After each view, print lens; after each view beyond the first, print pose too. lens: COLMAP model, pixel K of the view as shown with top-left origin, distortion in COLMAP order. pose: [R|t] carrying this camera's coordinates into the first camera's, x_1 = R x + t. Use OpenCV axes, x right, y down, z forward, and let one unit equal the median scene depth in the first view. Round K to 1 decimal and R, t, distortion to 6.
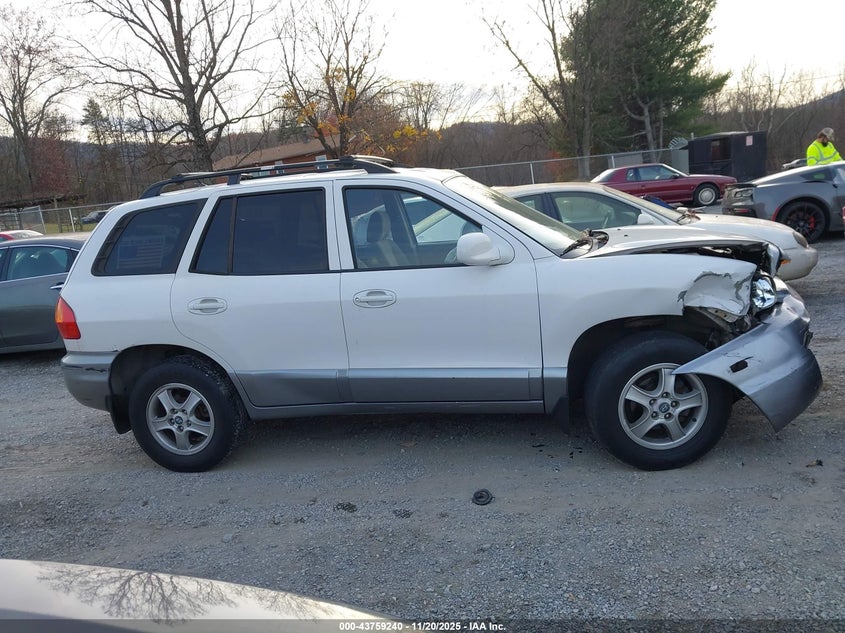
lens RADIAL K [[696.8, 0, 422.5], [0, 696.8, 316.5], [0, 0, 1]] dist [0.021841, -0.003443]
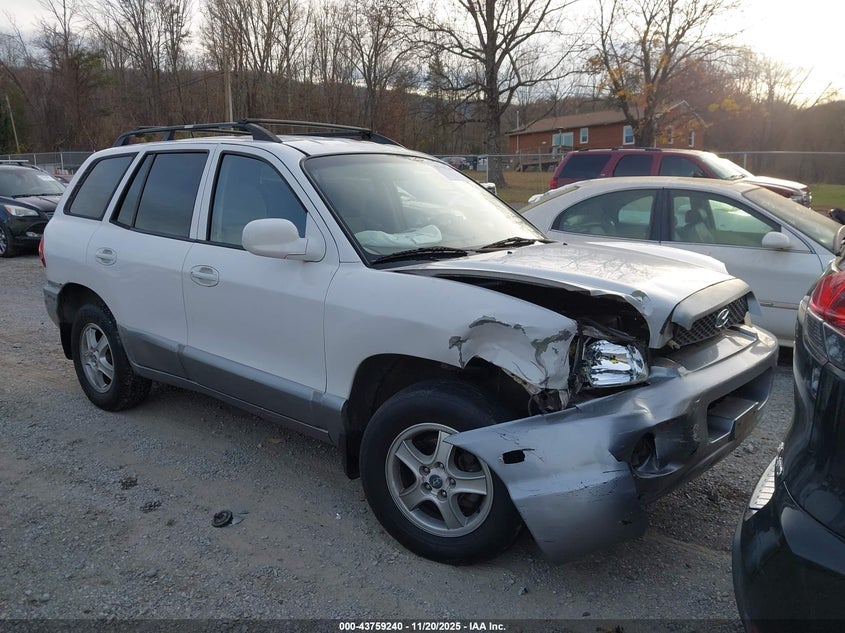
lens RADIAL K [[696.8, 0, 422.5], [0, 696.8, 316.5], [0, 0, 1]] dist [0.021841, -0.003443]
pose [[0.883189, 0.195317, -0.426413, 0.090580], [-0.175153, 0.980739, 0.086445, -0.015876], [0.435084, -0.001659, 0.900388, 0.045192]]
